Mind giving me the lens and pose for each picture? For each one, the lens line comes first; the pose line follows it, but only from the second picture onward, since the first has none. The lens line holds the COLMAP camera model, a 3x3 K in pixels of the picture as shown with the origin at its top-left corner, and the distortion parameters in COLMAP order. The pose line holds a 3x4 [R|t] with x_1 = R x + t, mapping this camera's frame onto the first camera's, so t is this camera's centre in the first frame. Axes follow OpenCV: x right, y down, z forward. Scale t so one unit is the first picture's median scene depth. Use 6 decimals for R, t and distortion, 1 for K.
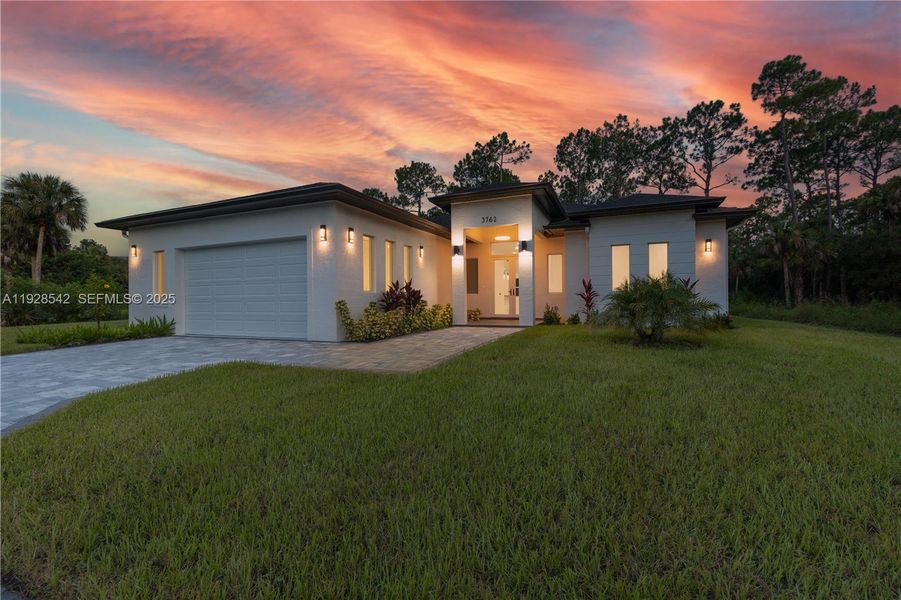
lens RADIAL K [[395.6, 0, 437.9], [0, 395.6, 294.3], [0, 0, 1]] dist [0.003107, -0.000403]
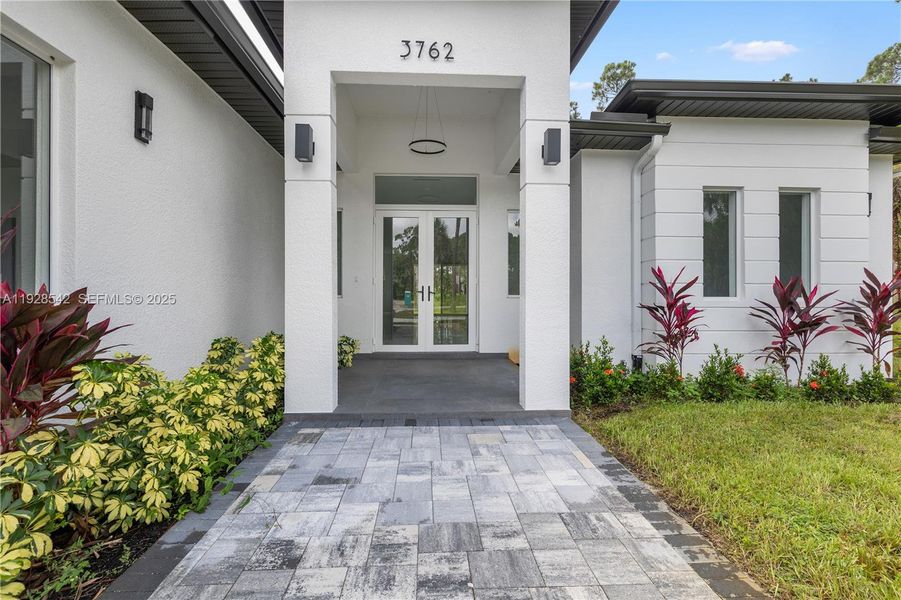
lens RADIAL K [[403.7, 0, 447.7], [0, 403.7, 288.7], [0, 0, 1]] dist [-0.000120, 0.000167]
pose [[0.892210, 0.009836, 0.451513, 0.002858], [-0.012393, 0.999920, 0.002707, -0.004225], [-0.451450, -0.008011, 0.892260, 0.222062]]
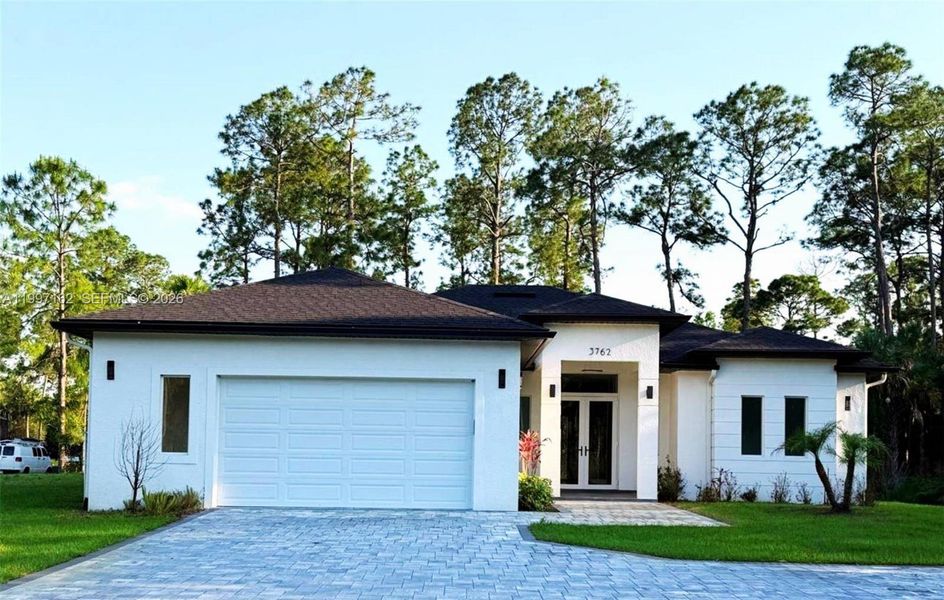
lens RADIAL K [[1165.6, 0, 473.6], [0, 1165.6, 443.2], [0, 0, 1]] dist [0.131436, -0.054415]
pose [[0.907197, 0.026767, 0.419853, -0.297108], [-0.028833, 0.999583, -0.001426, -0.003877], [-0.419716, -0.010812, 0.907591, -0.256838]]
